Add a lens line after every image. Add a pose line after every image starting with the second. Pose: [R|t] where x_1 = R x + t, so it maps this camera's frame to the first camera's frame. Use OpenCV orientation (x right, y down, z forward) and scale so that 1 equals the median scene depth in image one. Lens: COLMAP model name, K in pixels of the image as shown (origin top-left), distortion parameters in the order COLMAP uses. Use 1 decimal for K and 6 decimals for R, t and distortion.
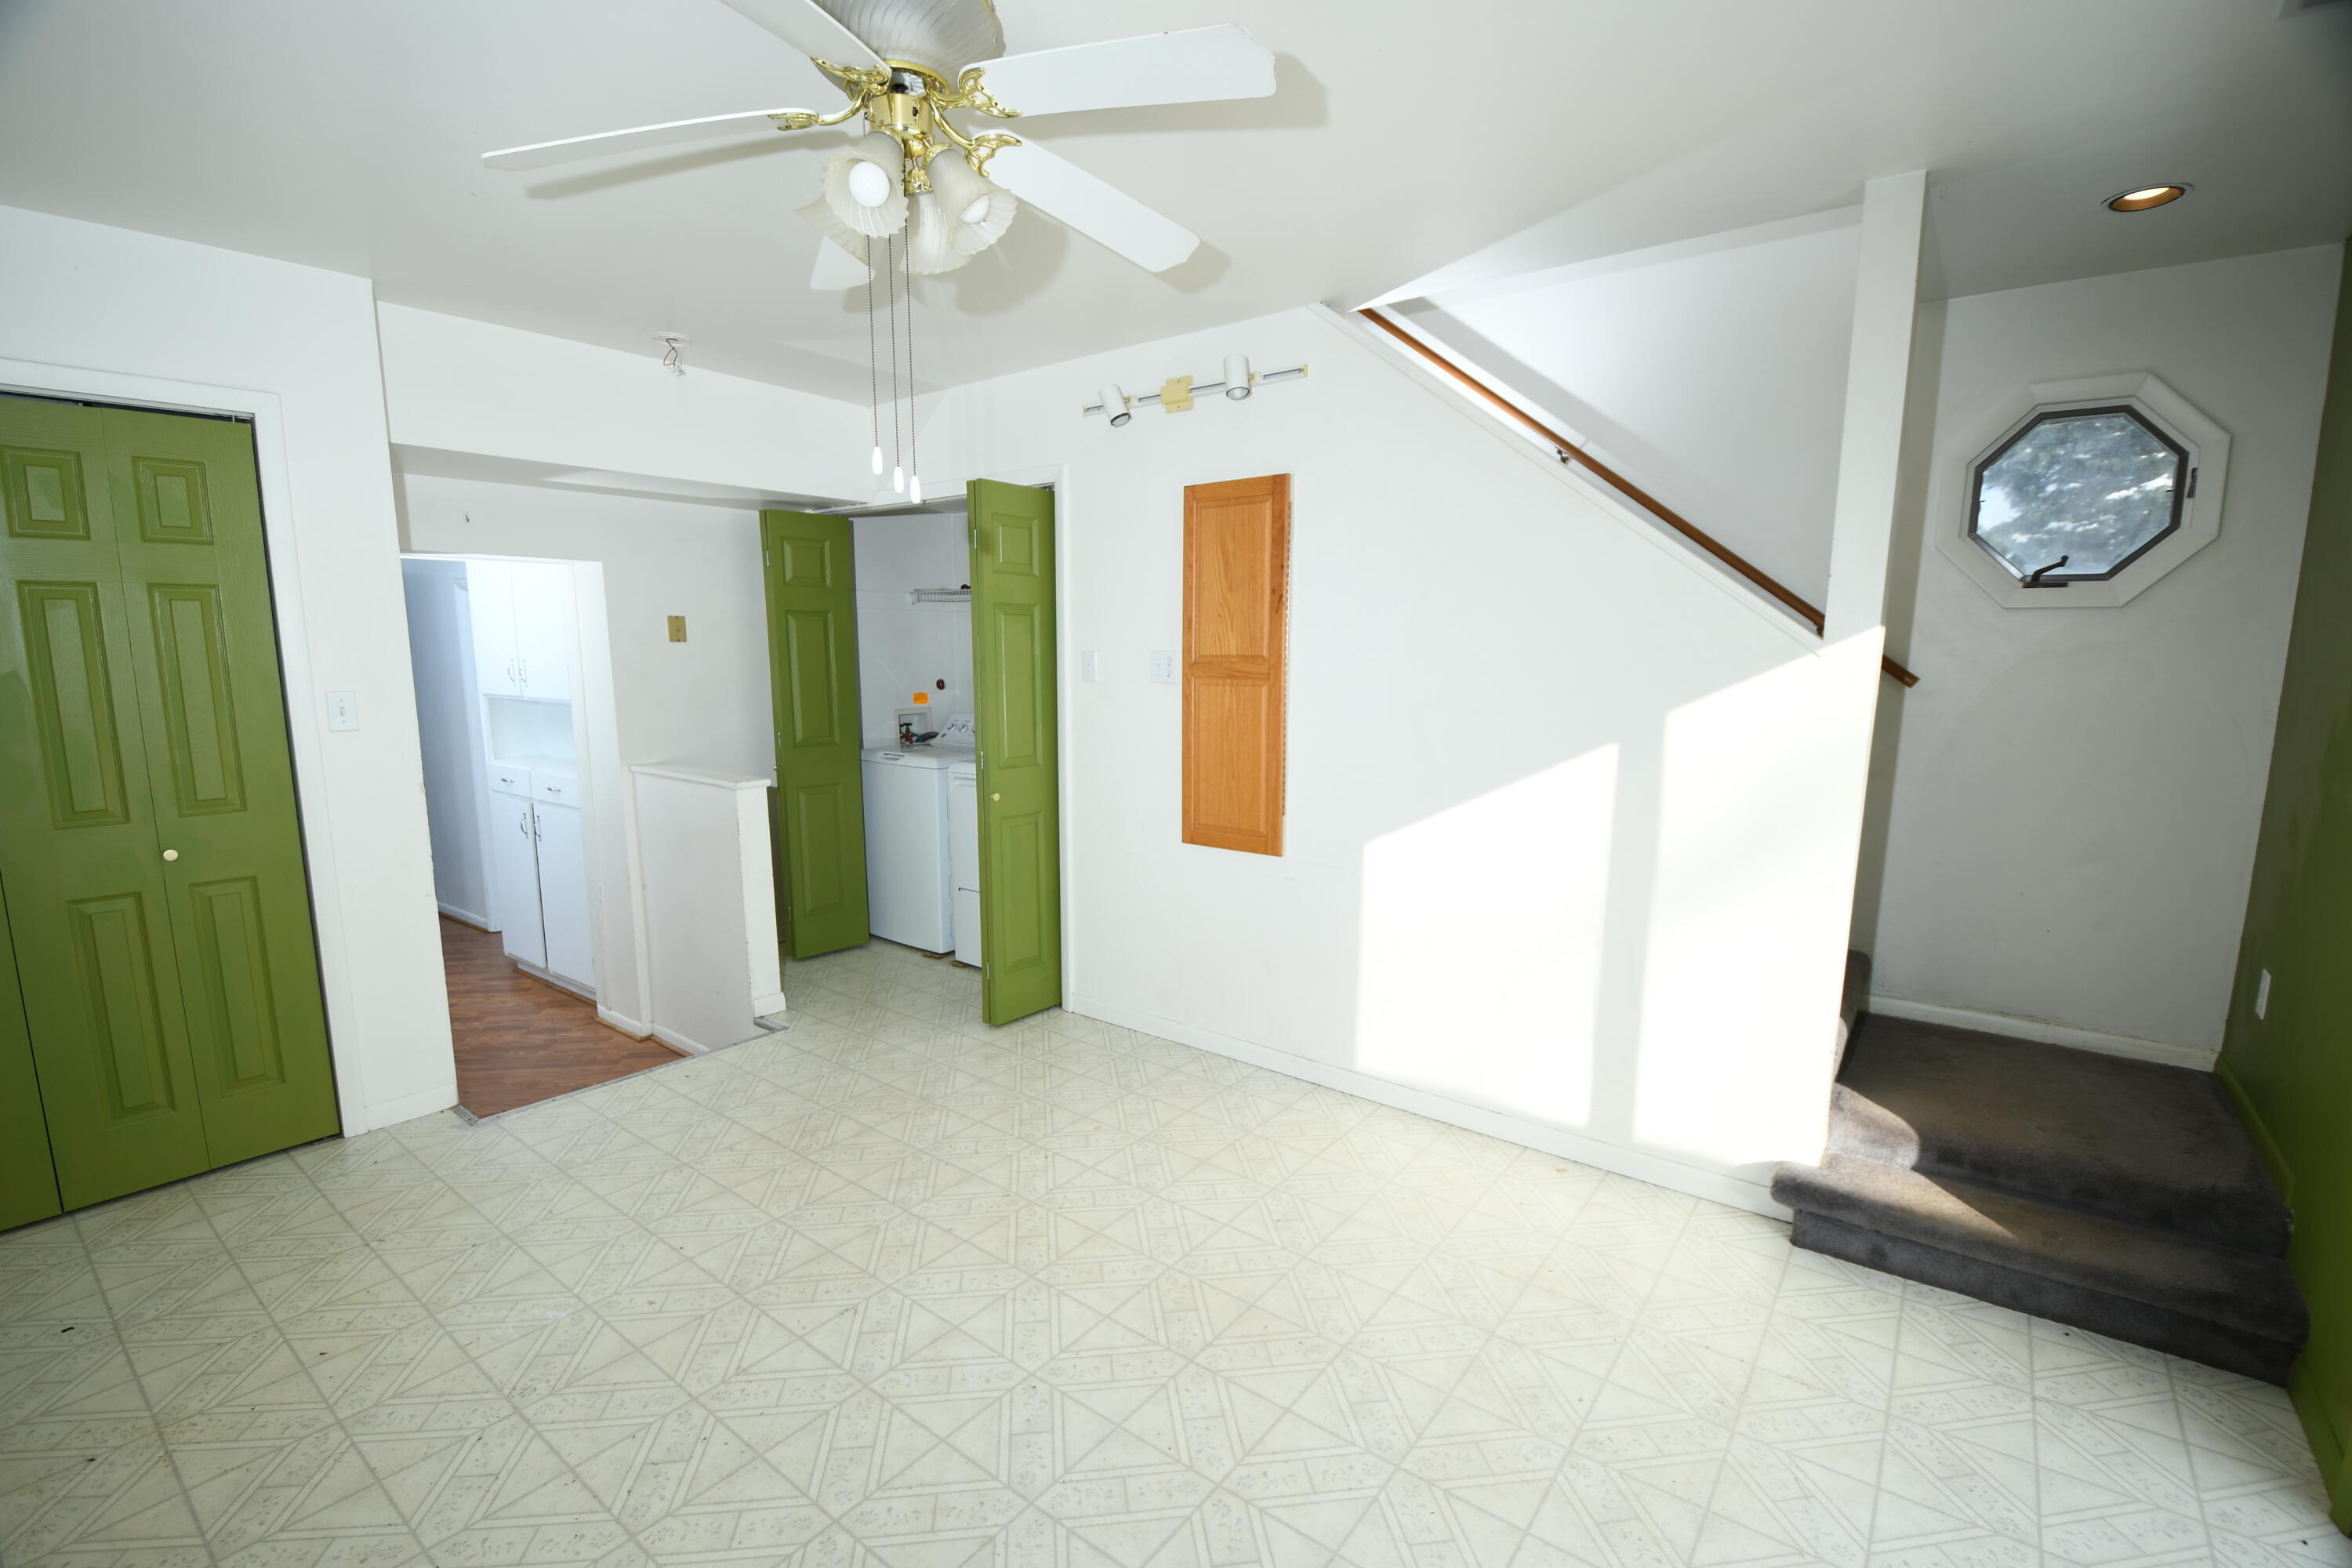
lens RADIAL K [[1024.5, 0, 1164.7], [0, 1024.5, 806.5], [0, 0, 1]] dist [-0.000796, -0.012745]
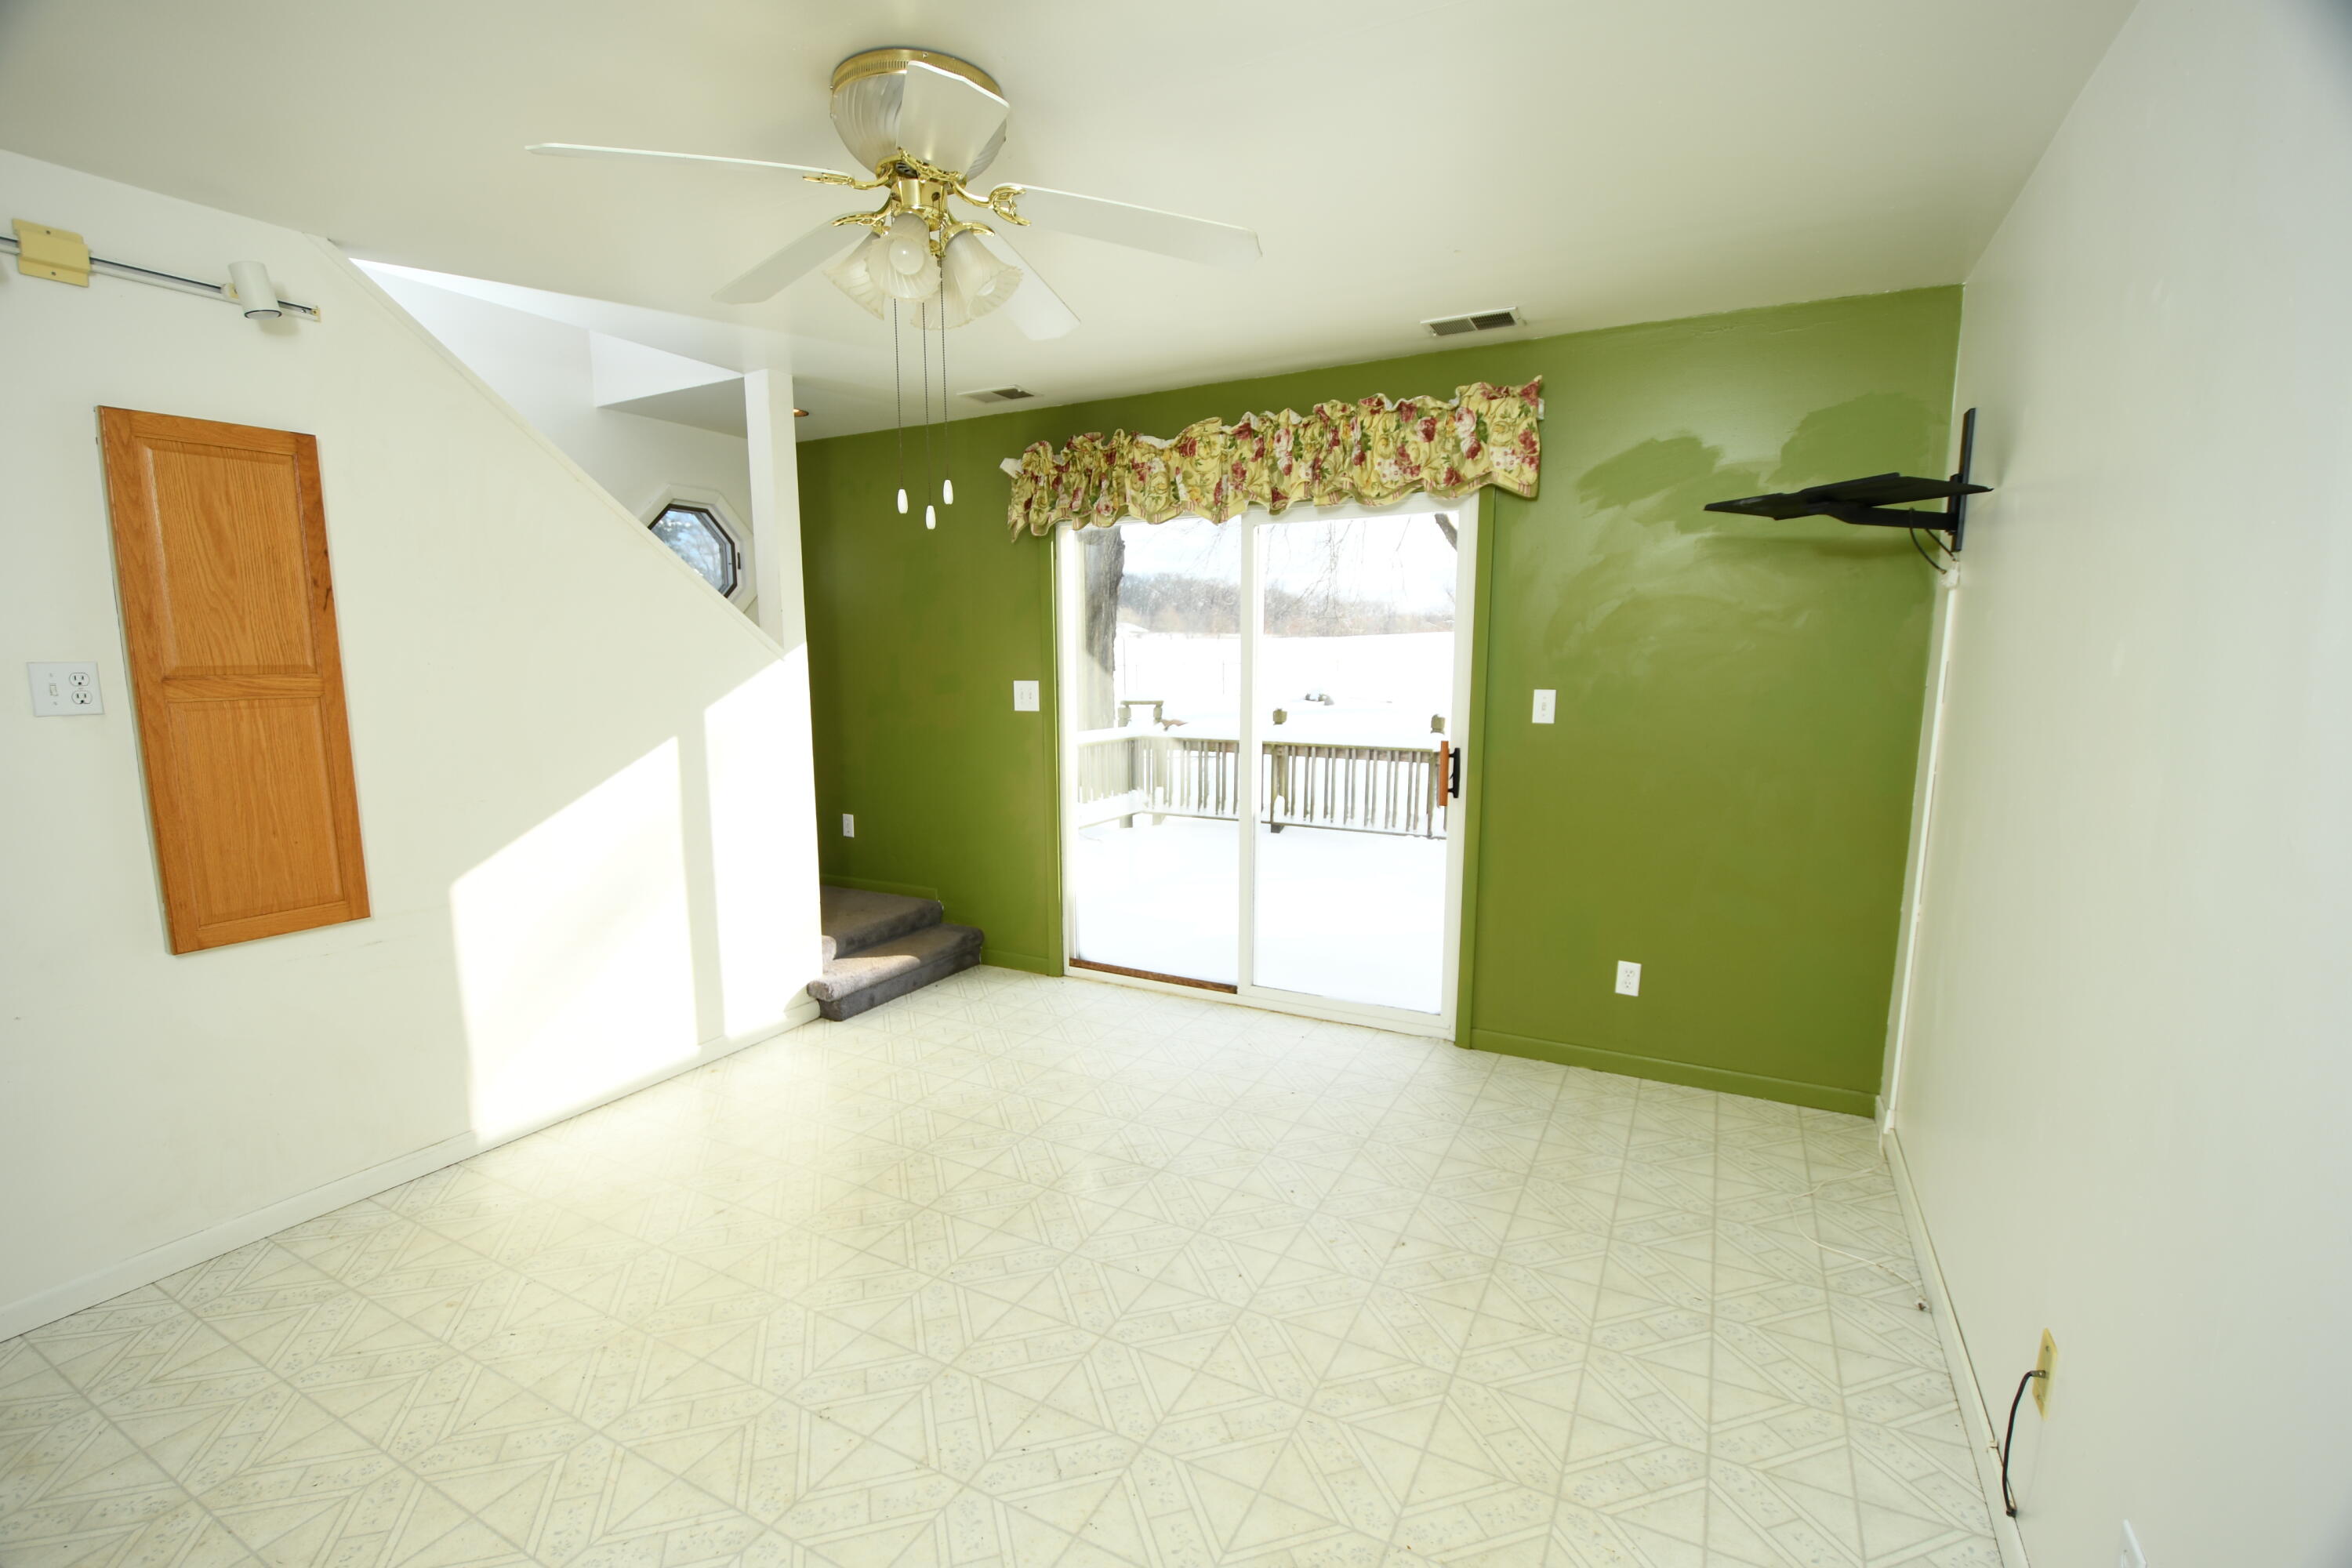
lens RADIAL K [[1024.5, 0, 1158.5], [0, 1024.5, 805.2], [0, 0, 1]] dist [-0.000796, -0.012745]
pose [[-0.163199, -0.141115, 0.976449, -0.866575], [0.150062, 0.974652, 0.165936, -0.087500], [-0.975114, 0.173608, -0.137886, 0.576333]]
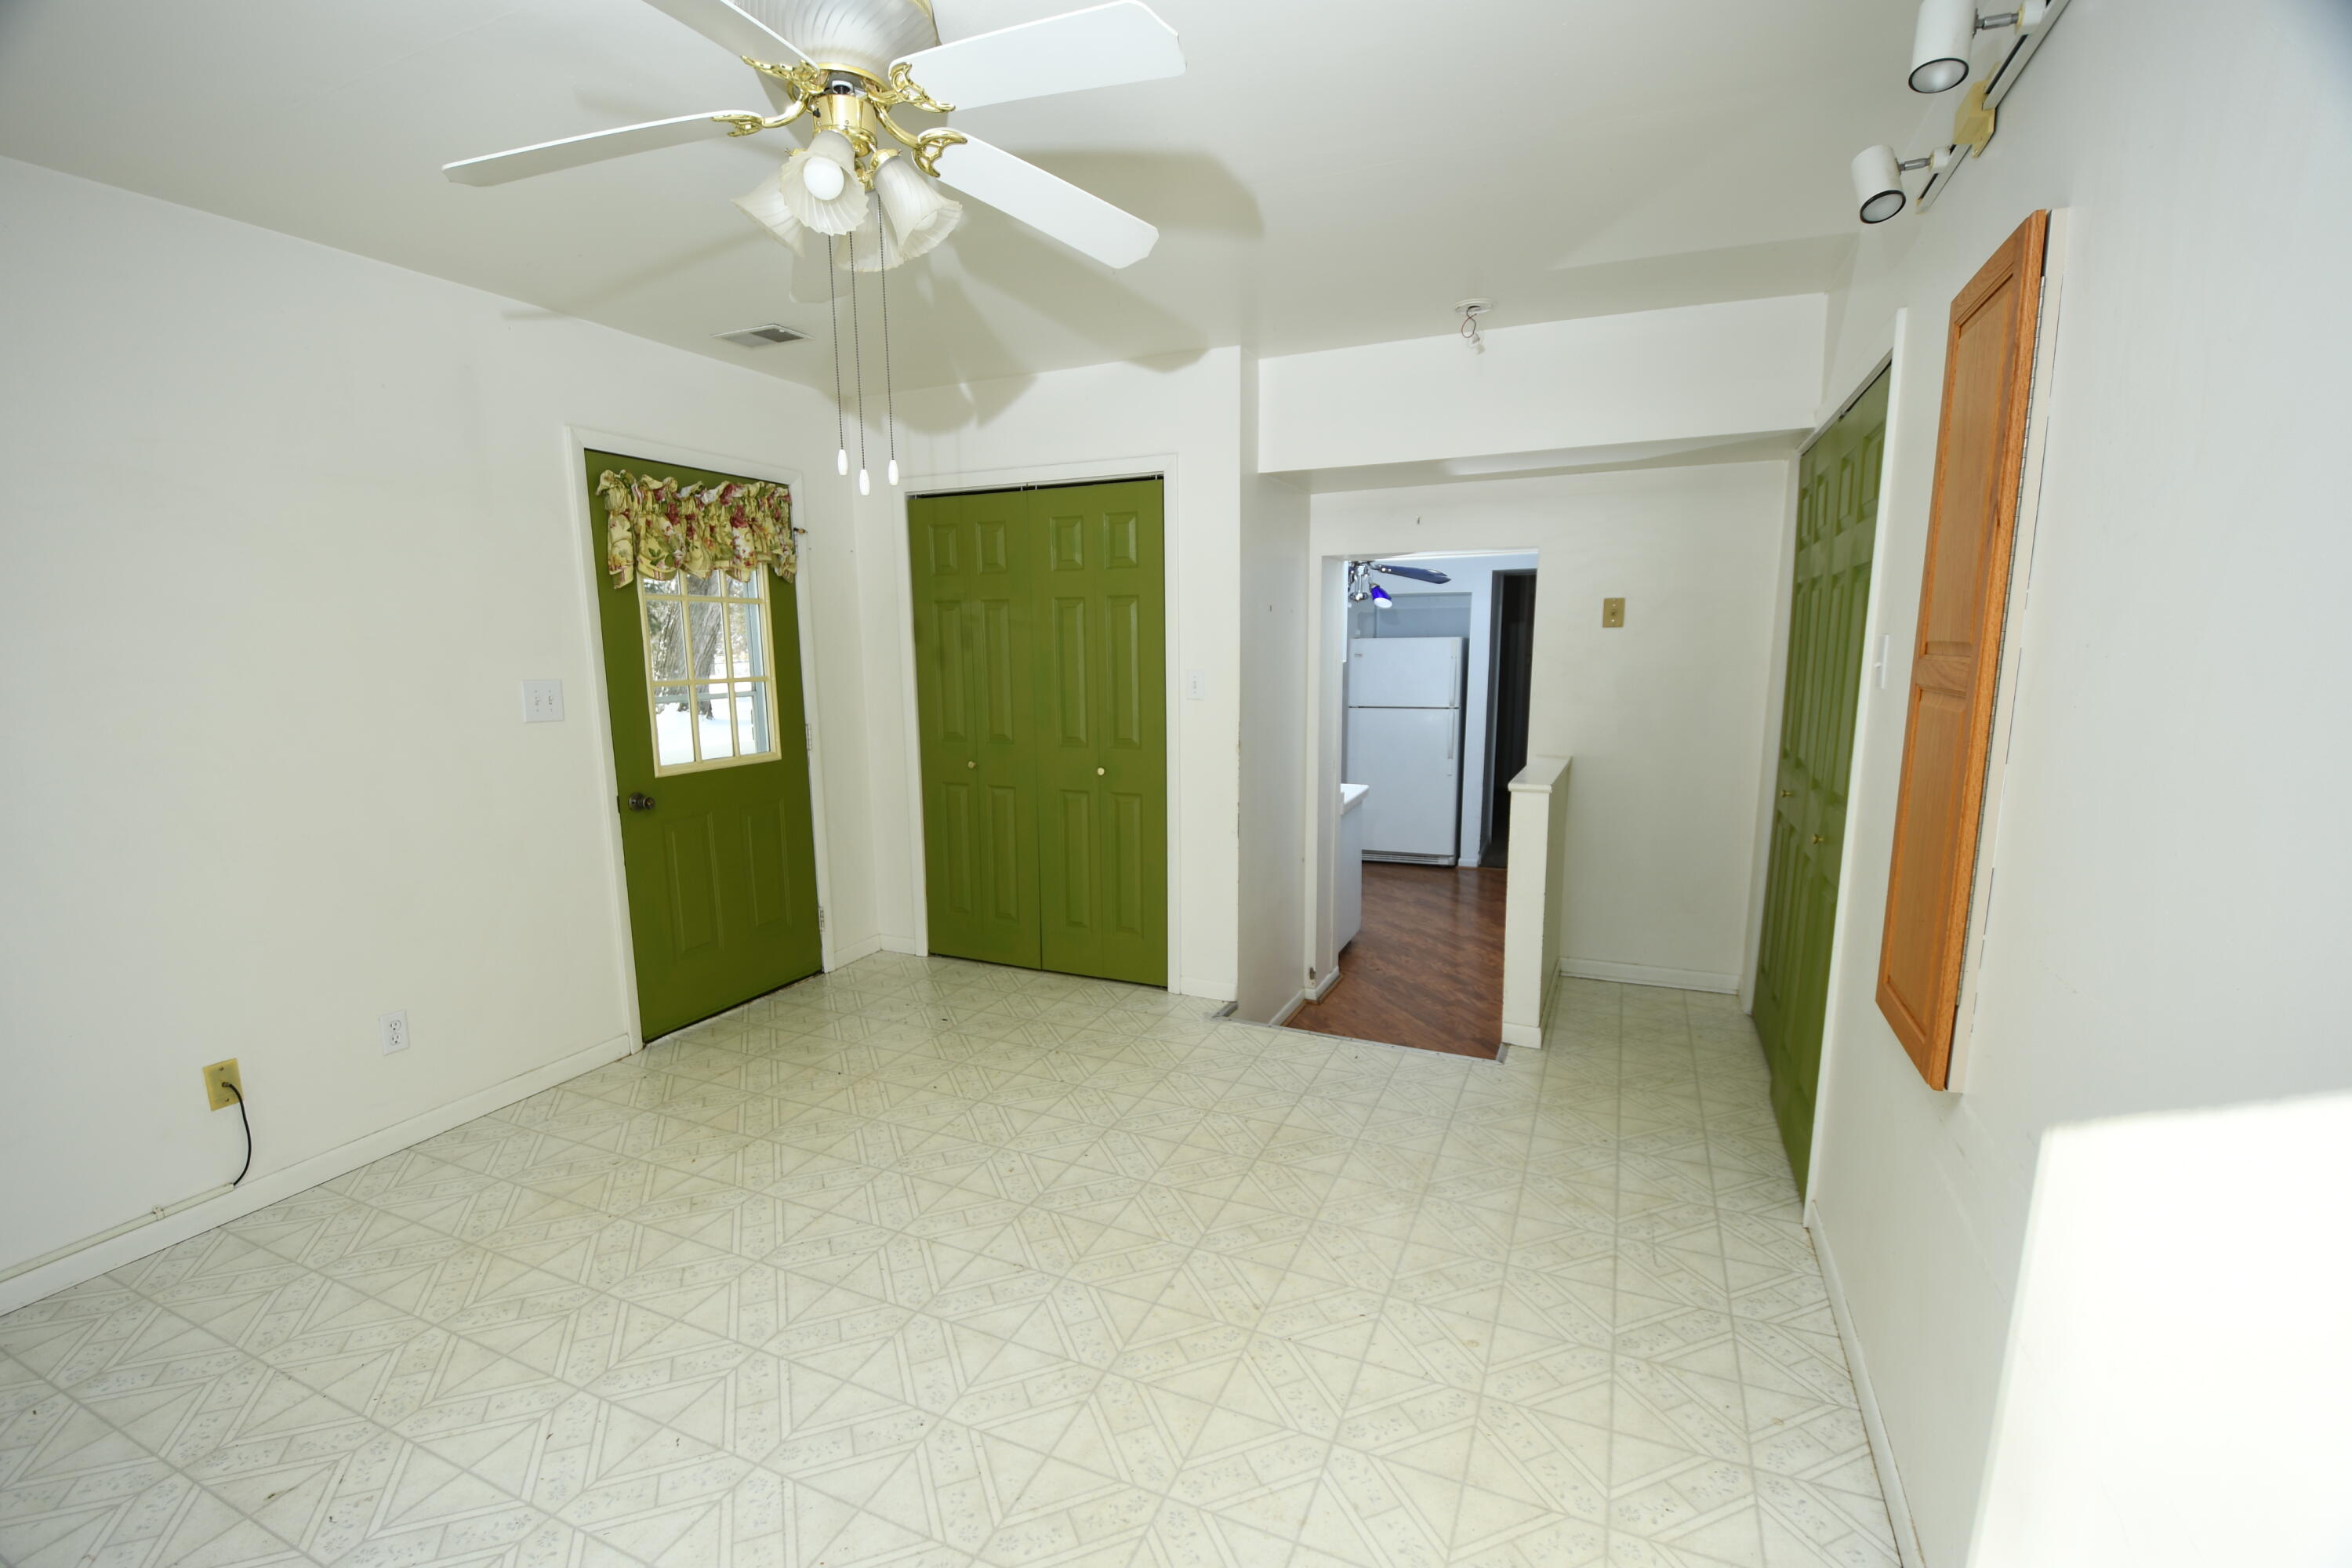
lens RADIAL K [[1024.5, 0, 1161.2], [0, 1024.5, 809.1], [0, 0, 1]] dist [-0.000796, -0.012745]
pose [[0.240507, 0.155502, -0.958110, 0.509571], [-0.139407, 0.982384, 0.124447, -0.094344], [0.960584, 0.103636, 0.257949, 0.628153]]
